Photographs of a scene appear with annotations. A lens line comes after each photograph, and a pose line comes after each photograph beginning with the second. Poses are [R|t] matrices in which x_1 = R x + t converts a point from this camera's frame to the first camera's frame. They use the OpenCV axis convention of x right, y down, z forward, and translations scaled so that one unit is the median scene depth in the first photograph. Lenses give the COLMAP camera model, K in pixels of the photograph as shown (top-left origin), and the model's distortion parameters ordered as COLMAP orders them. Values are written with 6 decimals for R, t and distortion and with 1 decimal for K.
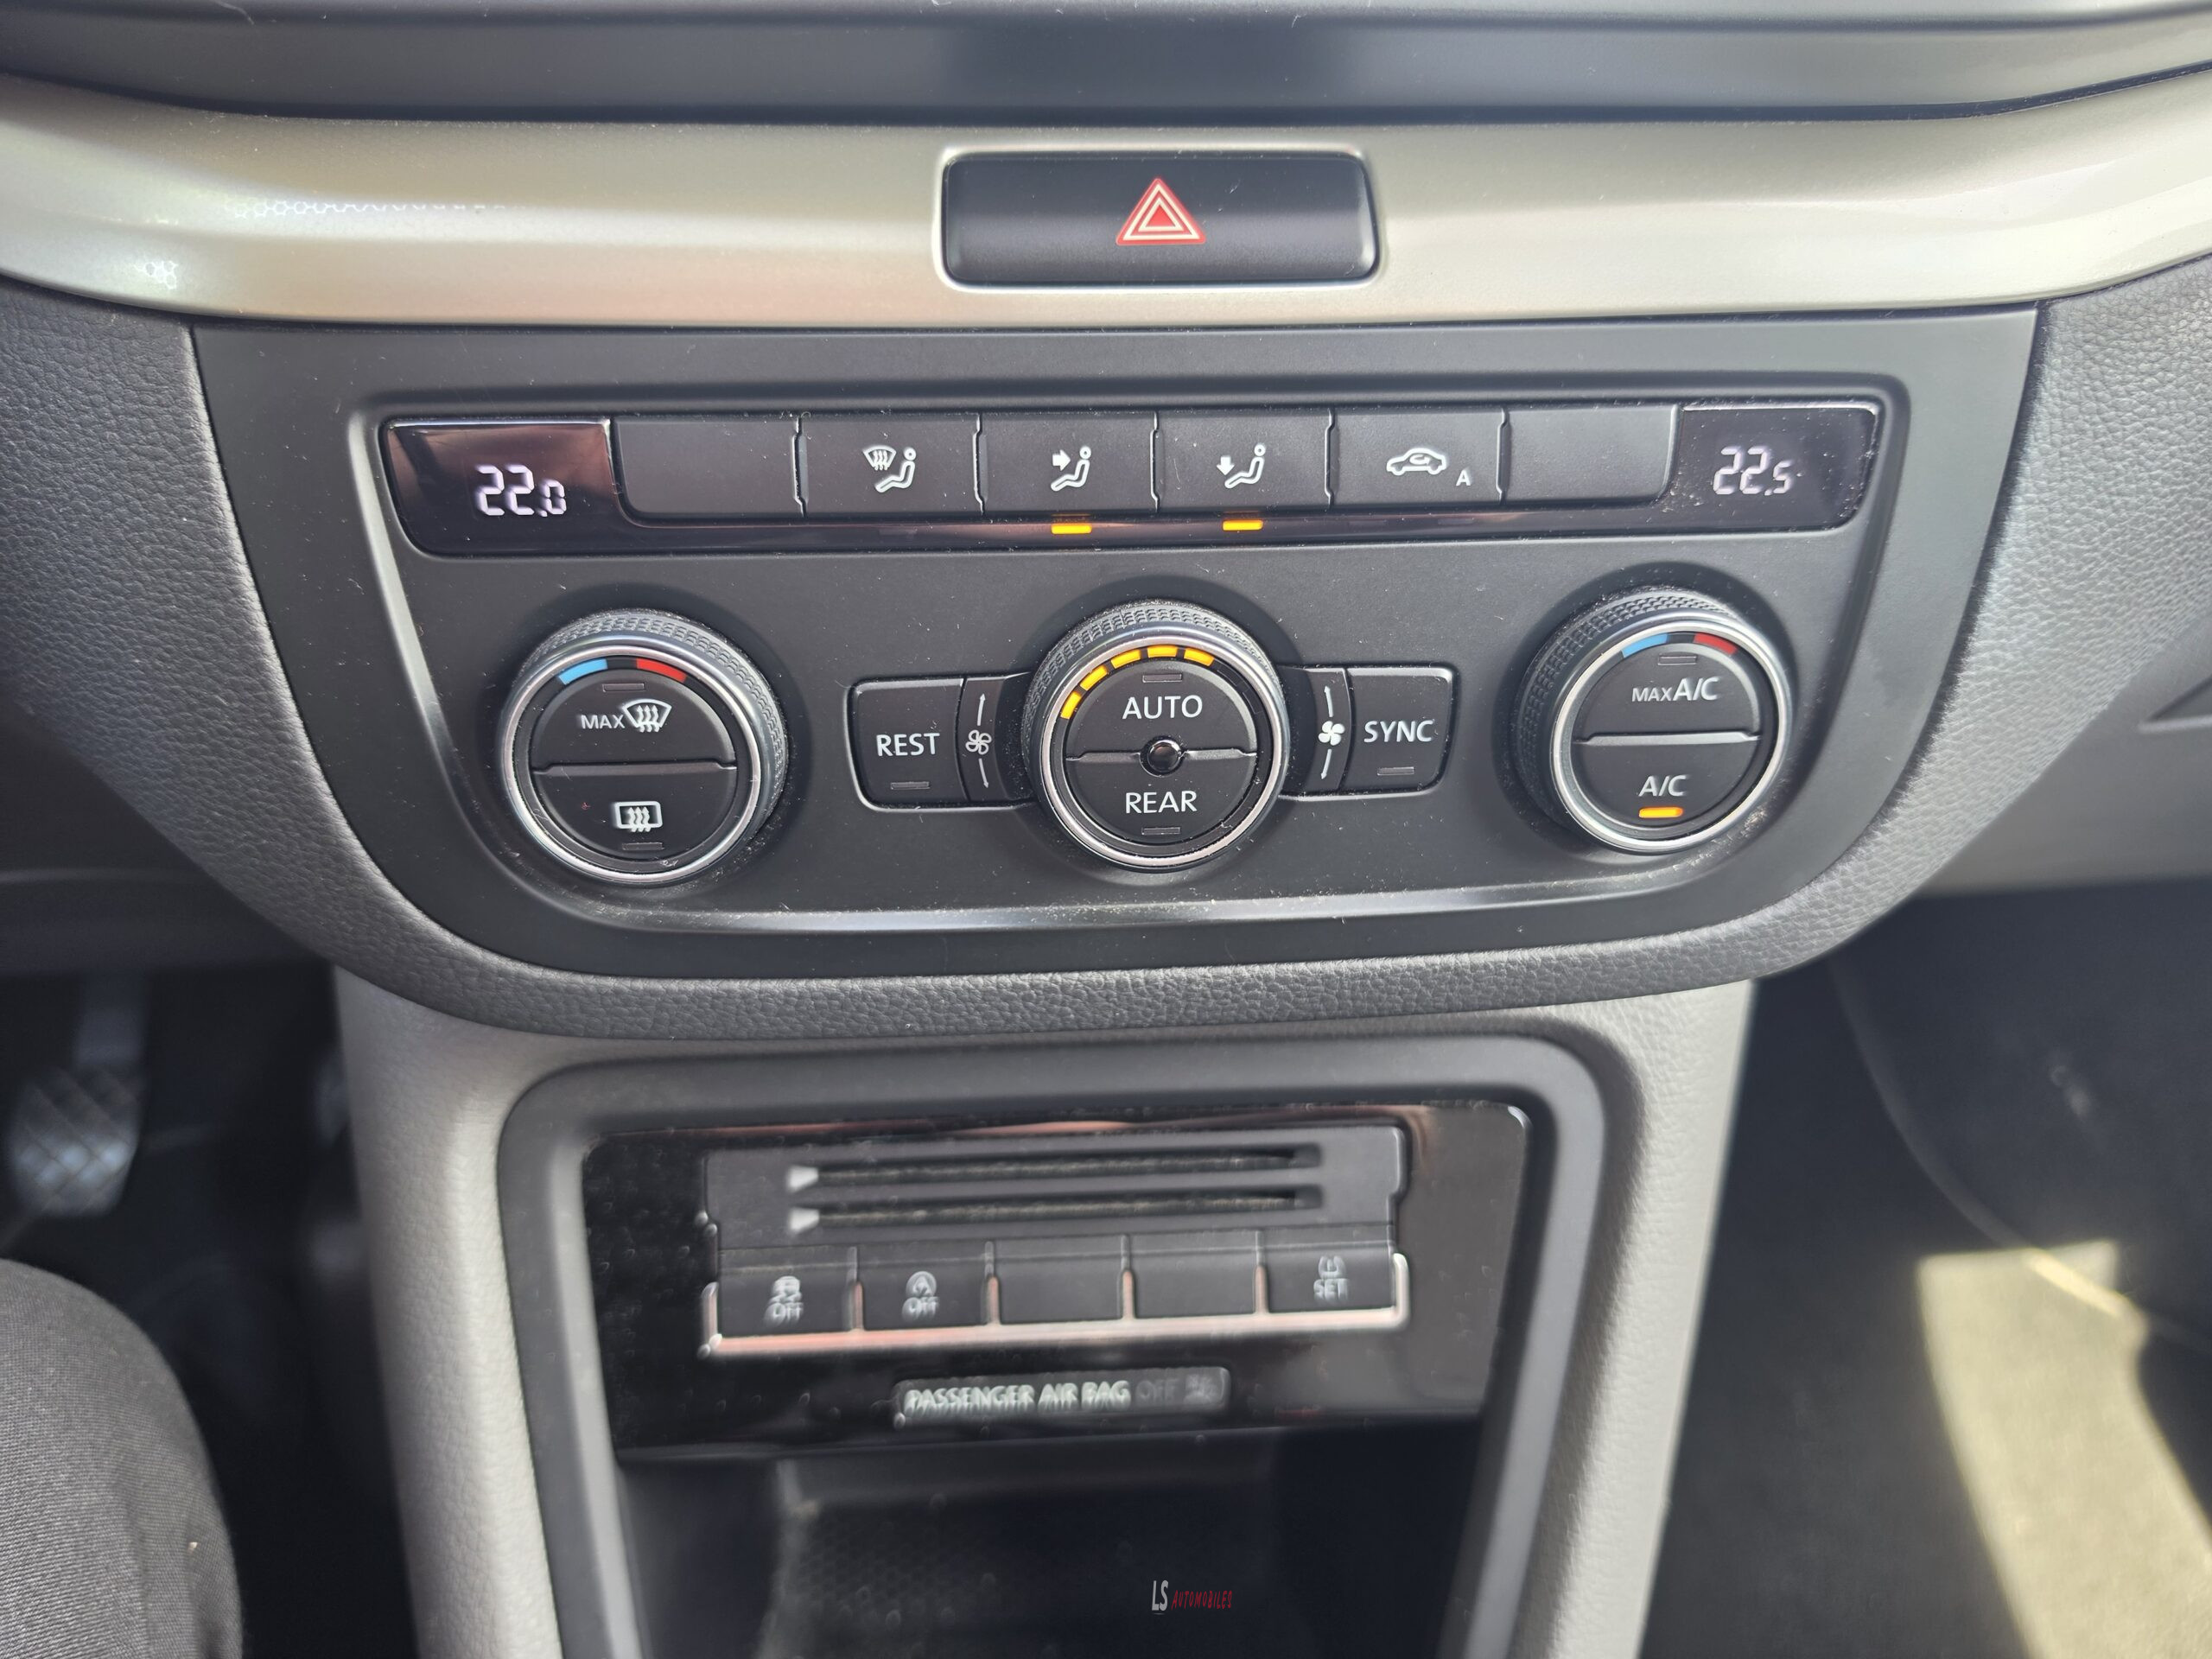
lens RADIAL K [[1602.5, 0, 1085.9], [0, 1602.5, 823.3], [0, 0, 1]] dist [0.073354, -0.133558]
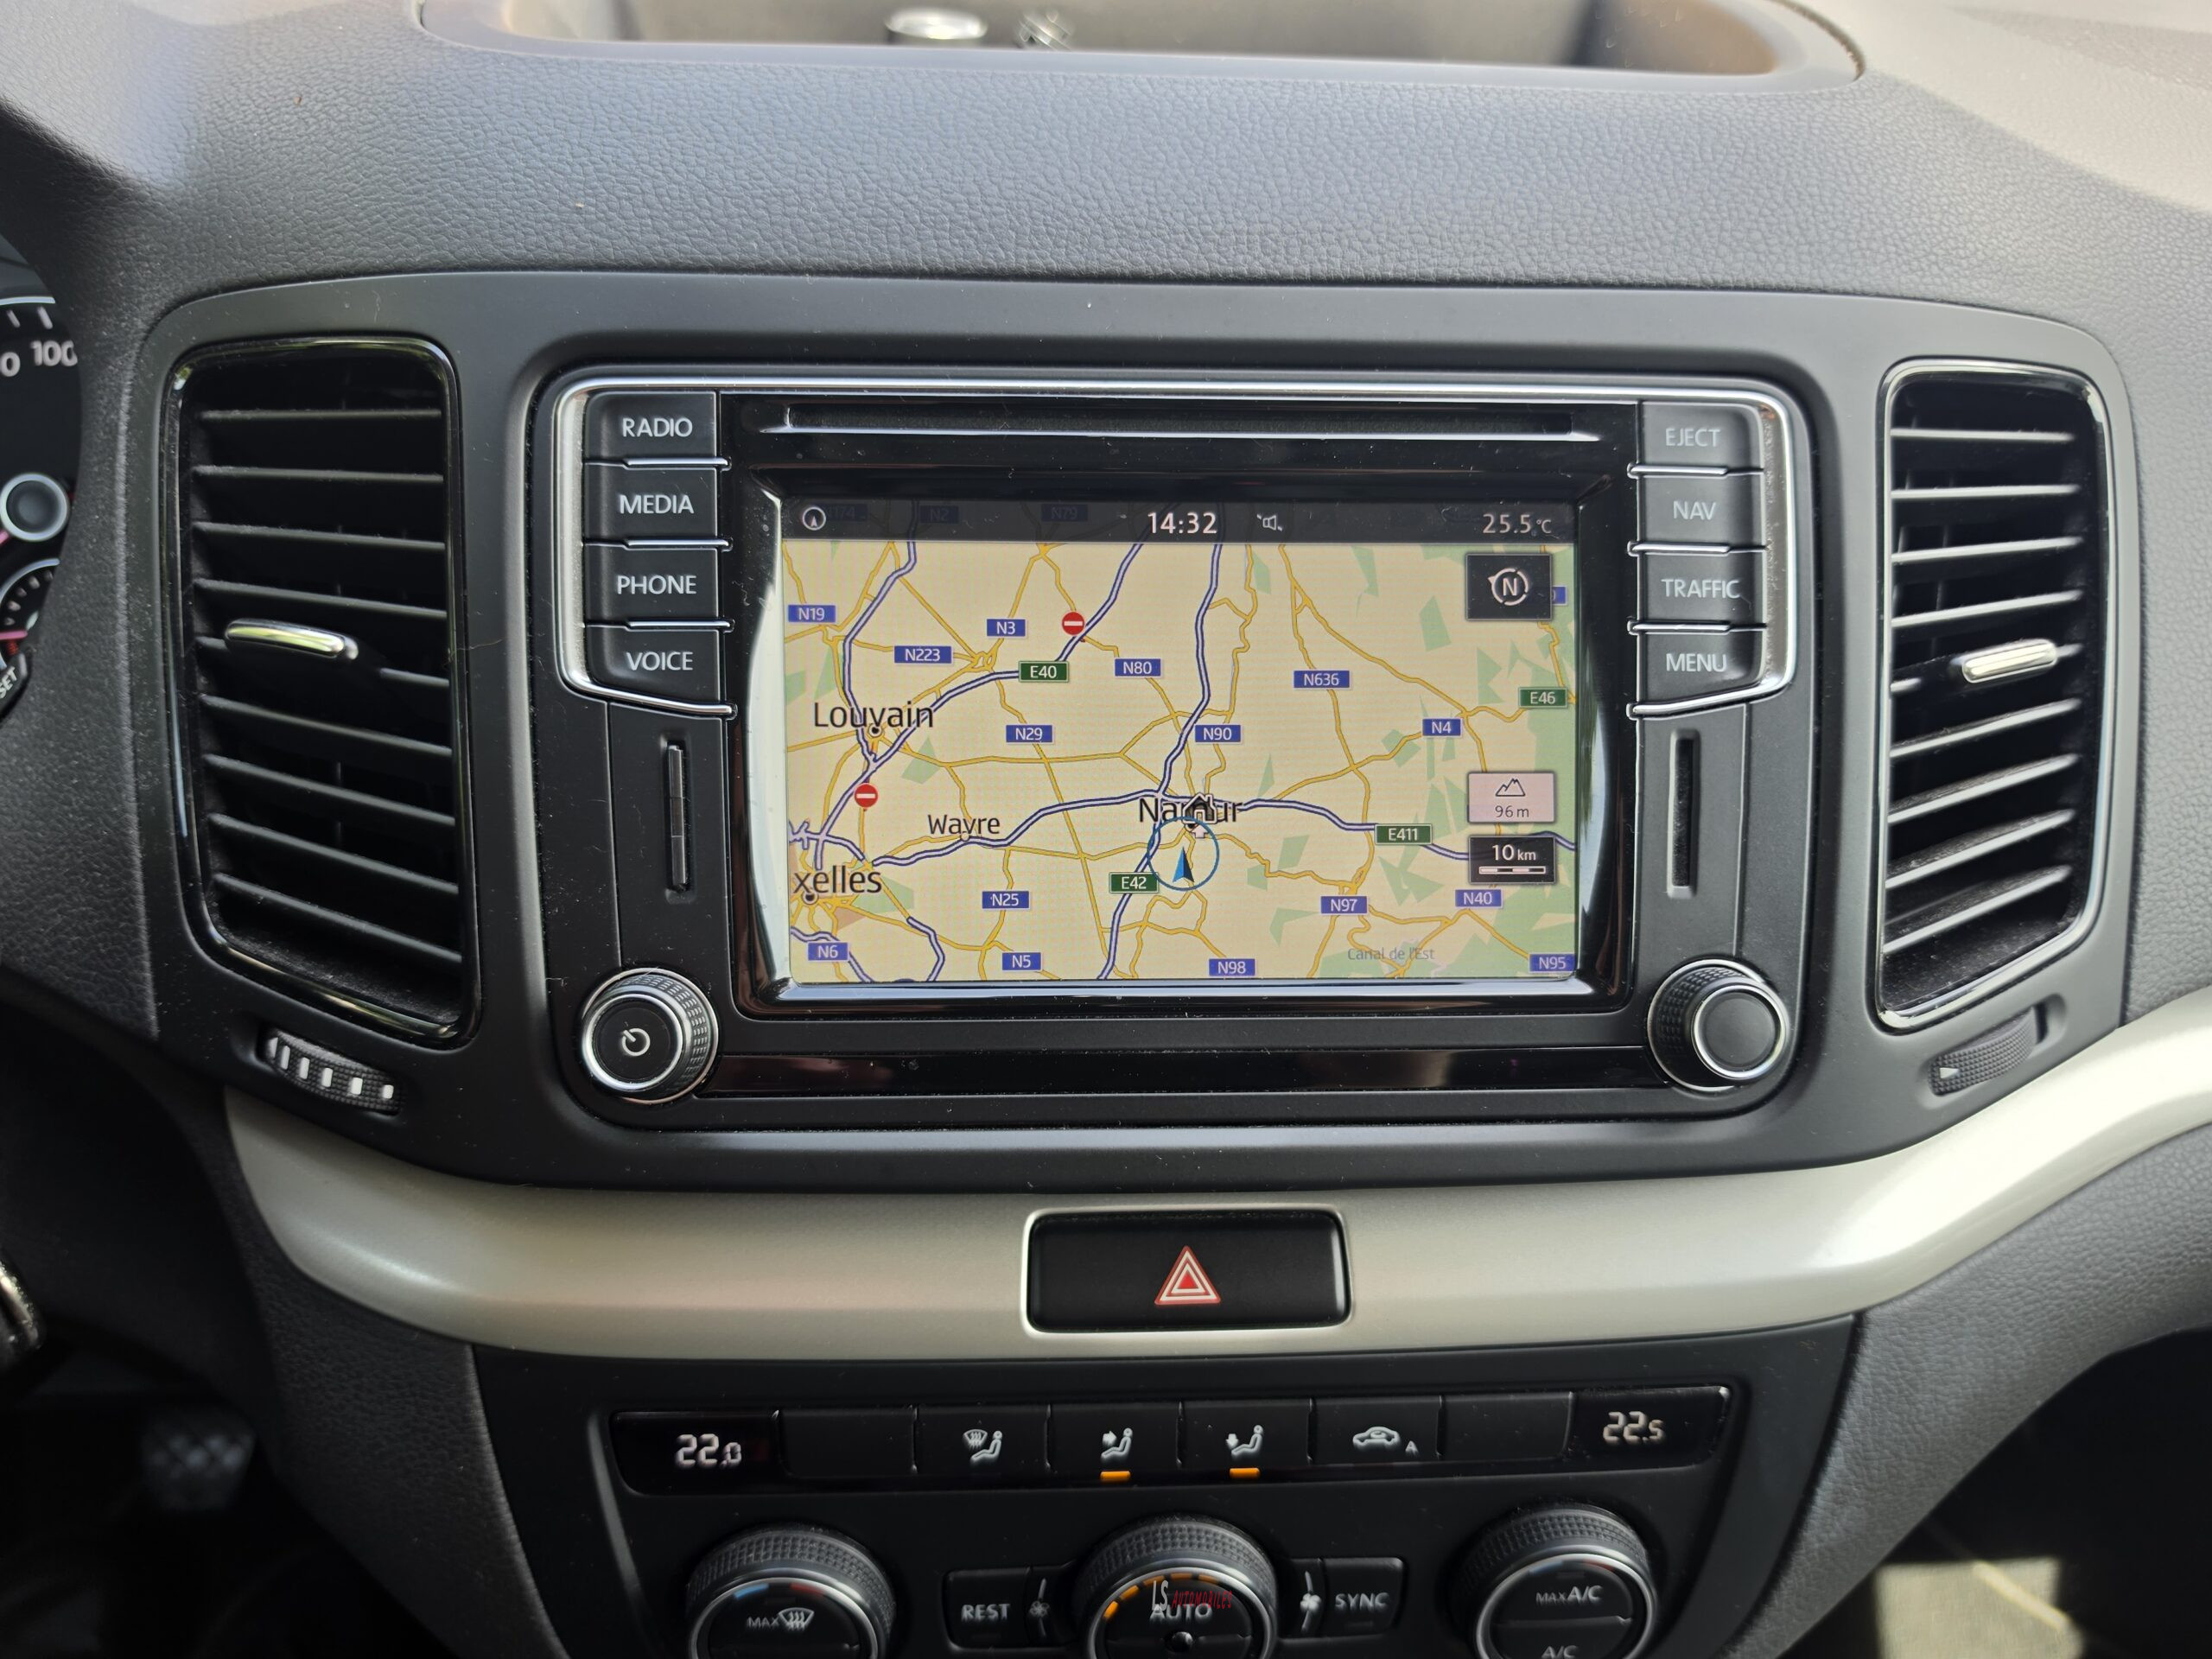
lens RADIAL K [[1629.9, 0, 1102.4], [0, 1629.9, 859.9], [0, 0, 1]] dist [0.069983, -0.122584]
pose [[0.999530, 0.028515, -0.011284, -0.019405], [-0.028388, 0.999534, 0.011251, -0.707271], [0.011599, -0.010925, 0.999873, -0.355654]]
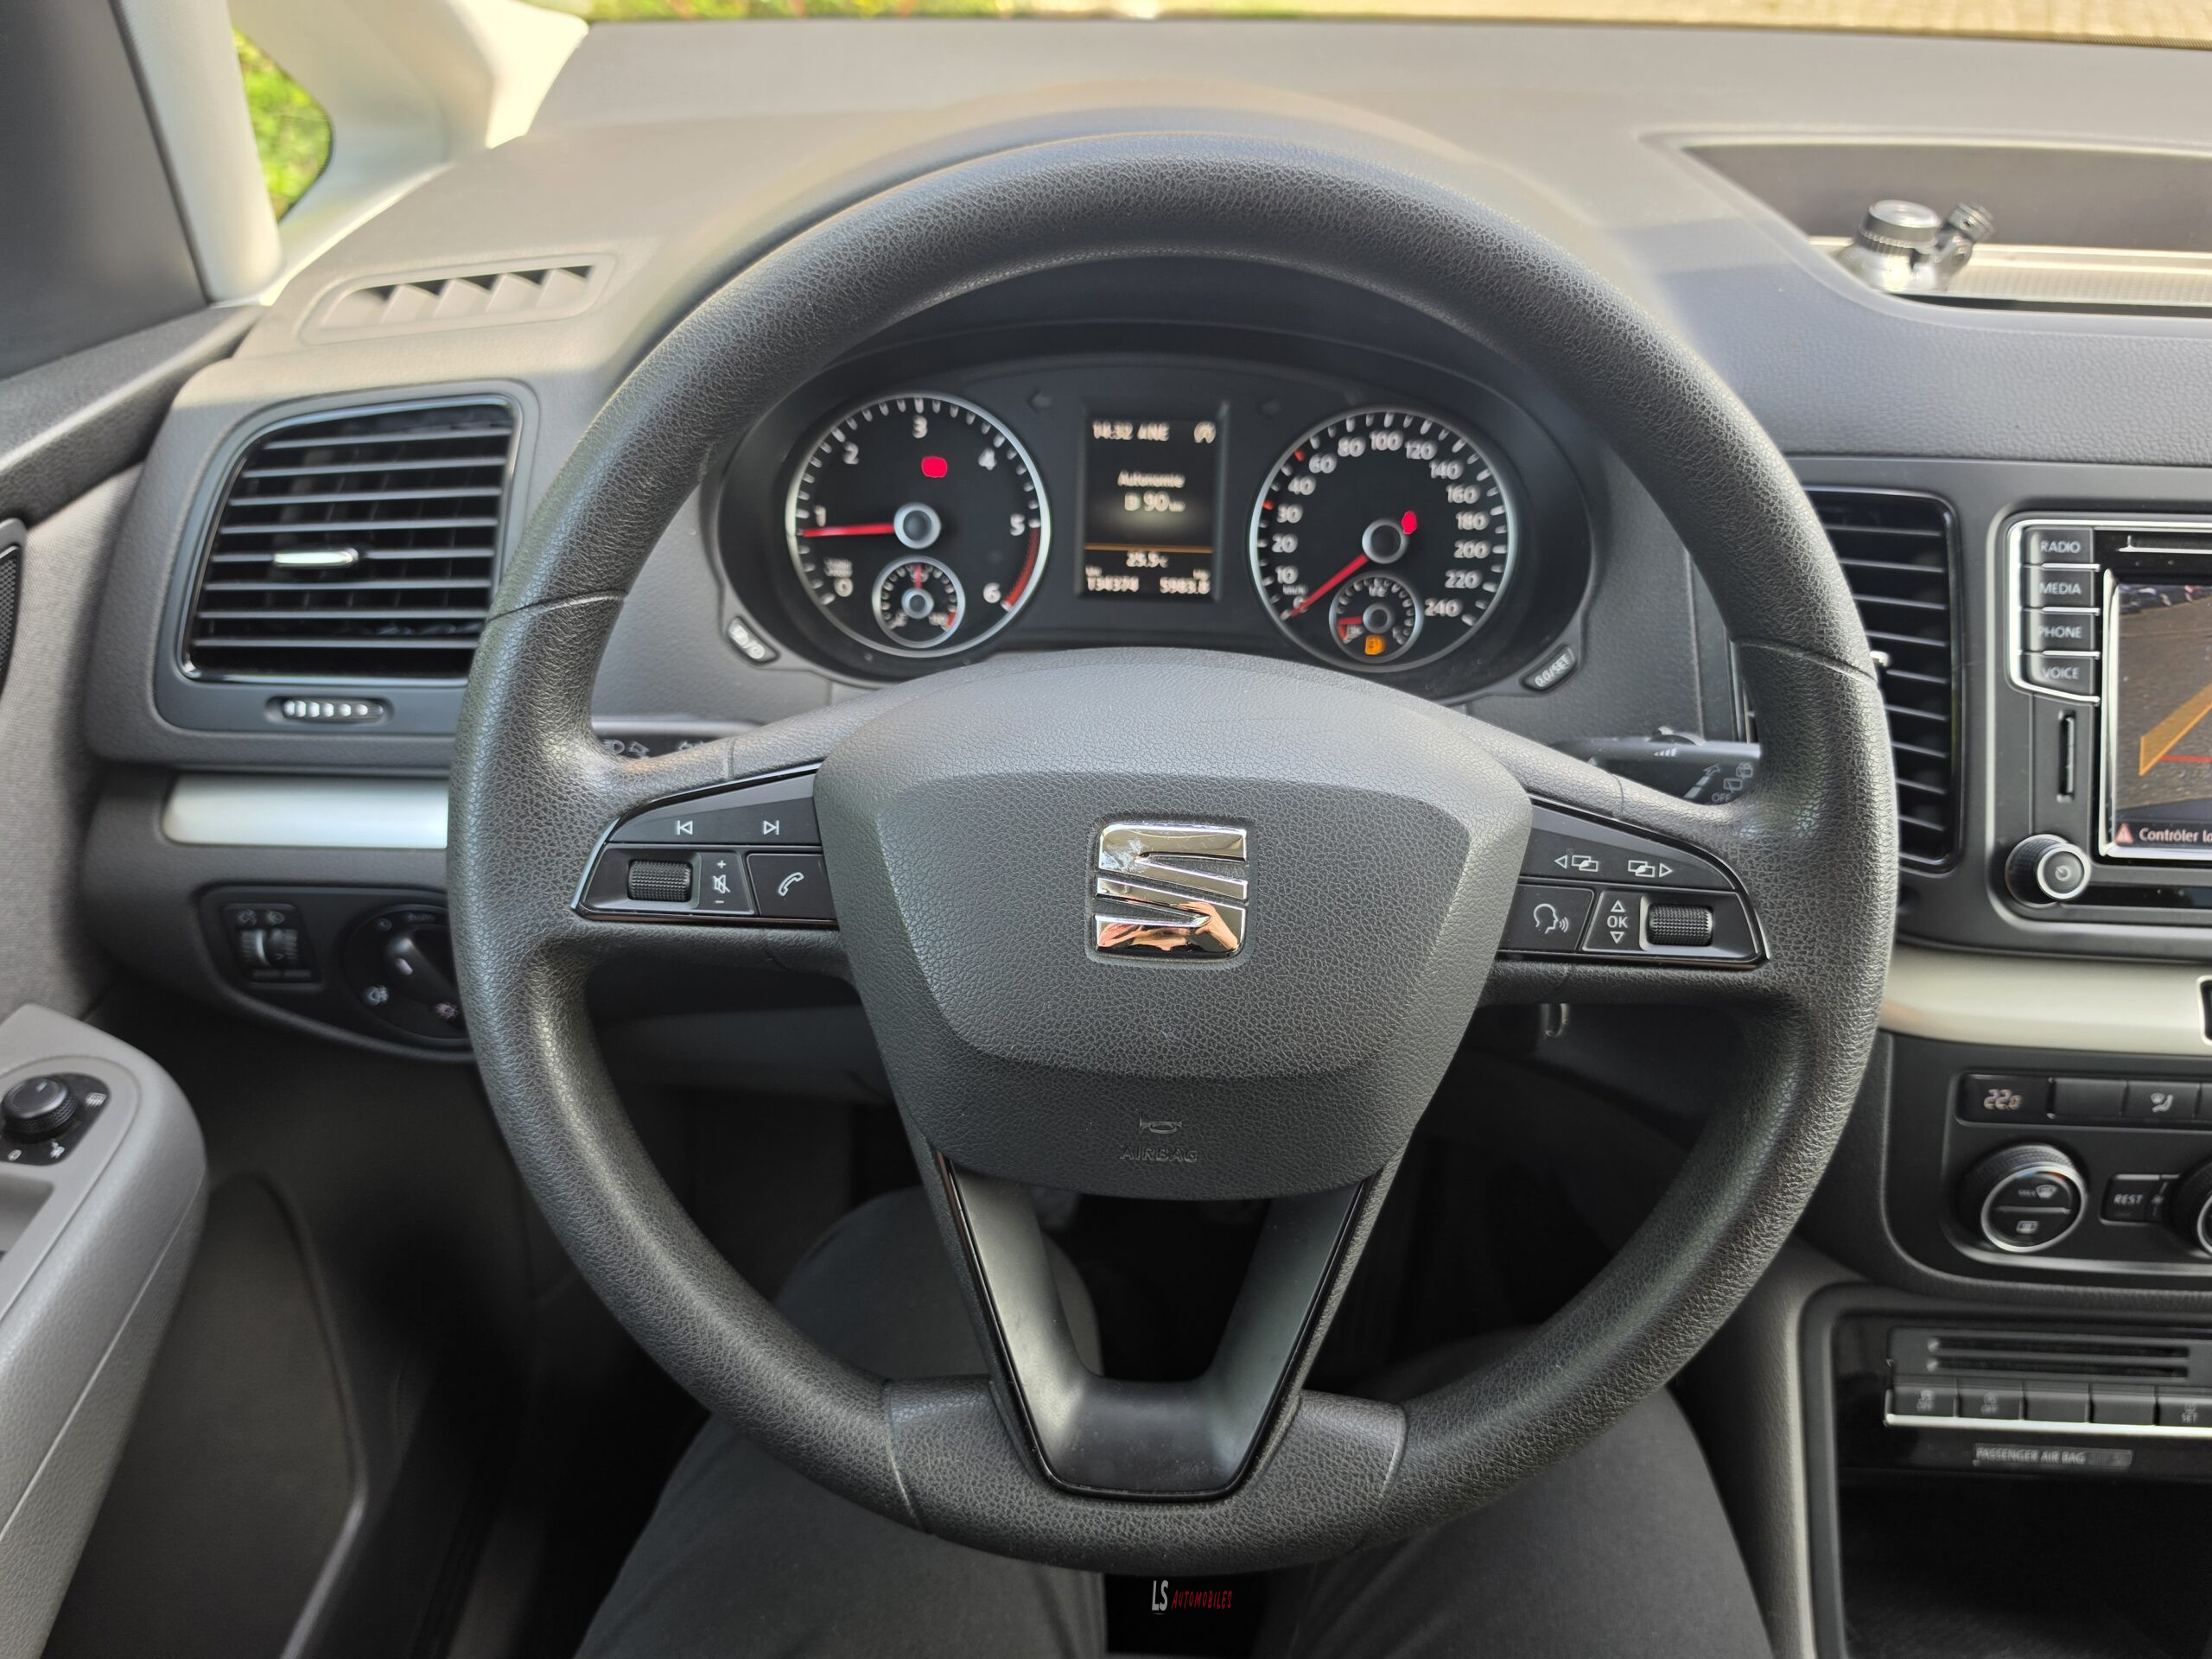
lens RADIAL K [[1629.9, 0, 1102.4], [0, 1629.9, 859.9], [0, 0, 1]] dist [0.069983, -0.122584]
pose [[0.992997, 0.071285, -0.094209, -1.472353], [-0.065788, 0.996015, 0.060215, -0.615500], [0.098126, -0.053595, 0.993730, -1.582026]]
